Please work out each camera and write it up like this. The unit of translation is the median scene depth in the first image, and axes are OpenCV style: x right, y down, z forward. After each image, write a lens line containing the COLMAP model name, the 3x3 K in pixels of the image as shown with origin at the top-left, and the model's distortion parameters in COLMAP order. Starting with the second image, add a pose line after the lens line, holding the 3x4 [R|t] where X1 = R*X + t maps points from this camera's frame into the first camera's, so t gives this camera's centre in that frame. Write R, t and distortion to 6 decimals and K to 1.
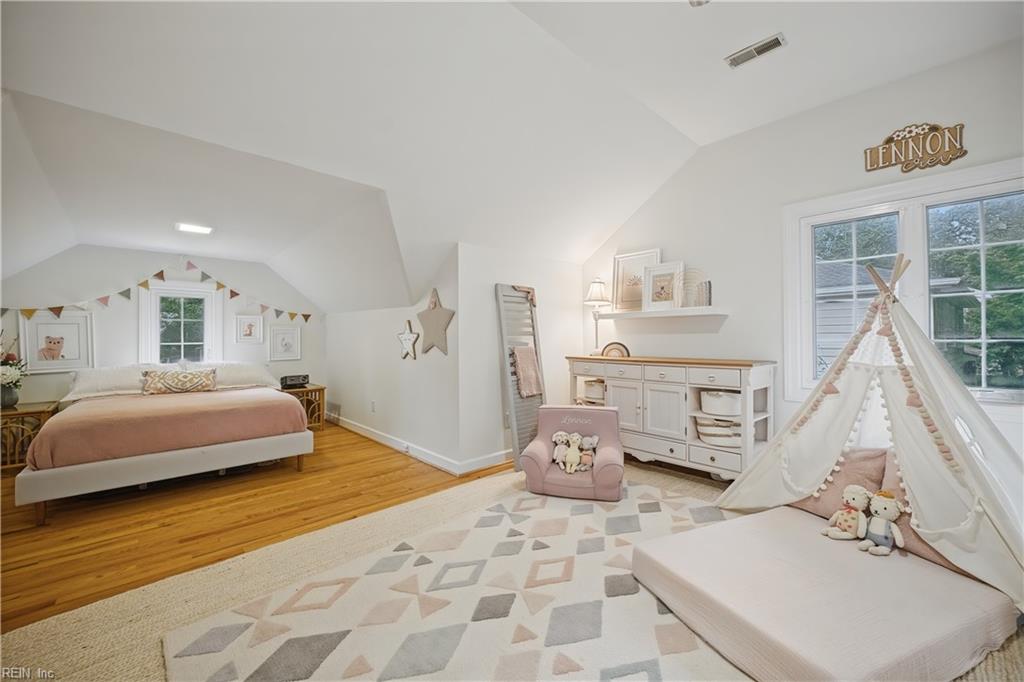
lens RADIAL K [[406.0, 0, 506.7], [0, 406.0, 340.5], [0, 0, 1]] dist [-0.000728, -0.001217]
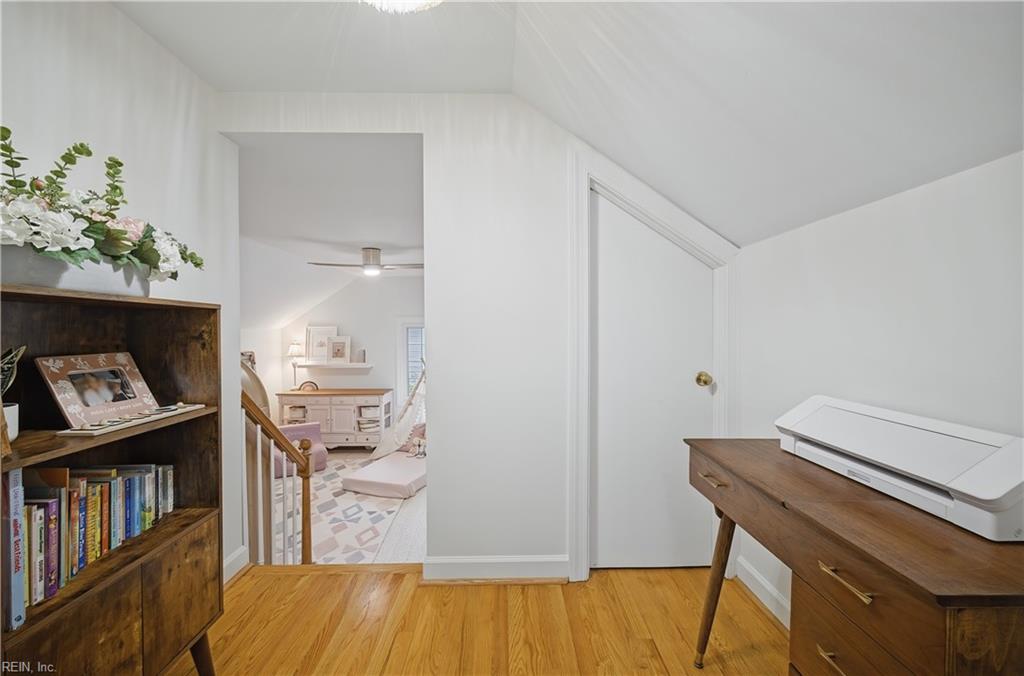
lens RADIAL K [[406.0, 0, 517.7], [0, 406.0, 332.7], [0, 0, 1]] dist [-0.000728, -0.001217]
pose [[0.648991, -0.005382, 0.760777, -0.614399], [0.001380, 0.999982, 0.005897, -0.286795], [-0.760795, -0.002777, 0.648986, -1.009912]]
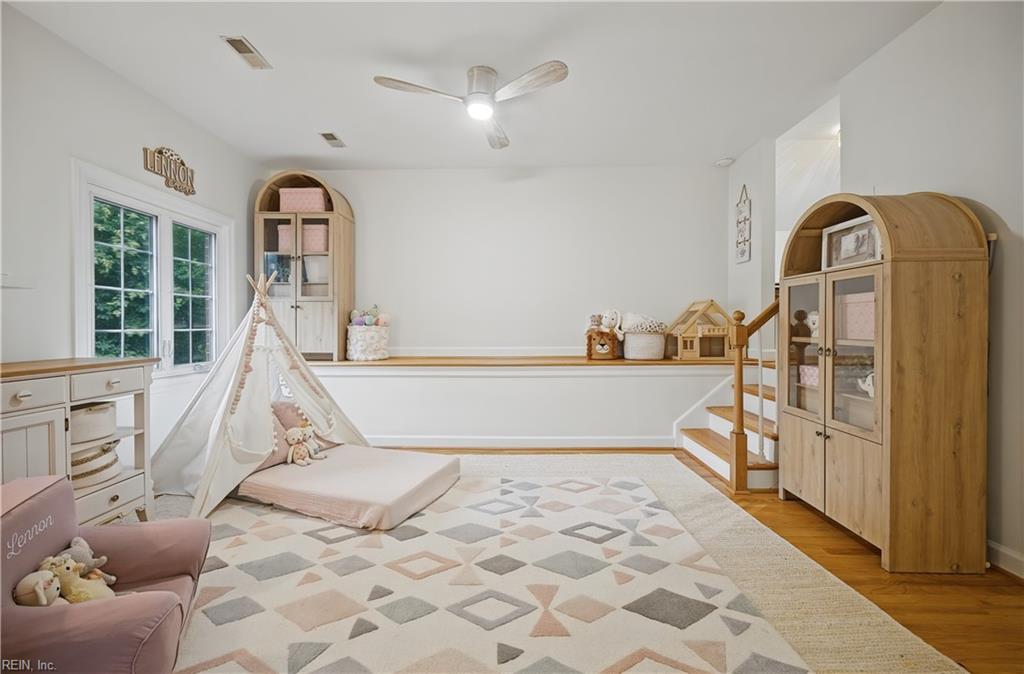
lens RADIAL K [[406.0, 0, 504.3], [0, 406.0, 328.1], [0, 0, 1]] dist [-0.000728, -0.001217]
pose [[-0.723029, 0.002772, 0.690812, -0.480878], [0.011503, 0.999902, 0.008027, -0.003149], [-0.690722, 0.013750, -0.722990, 1.061893]]
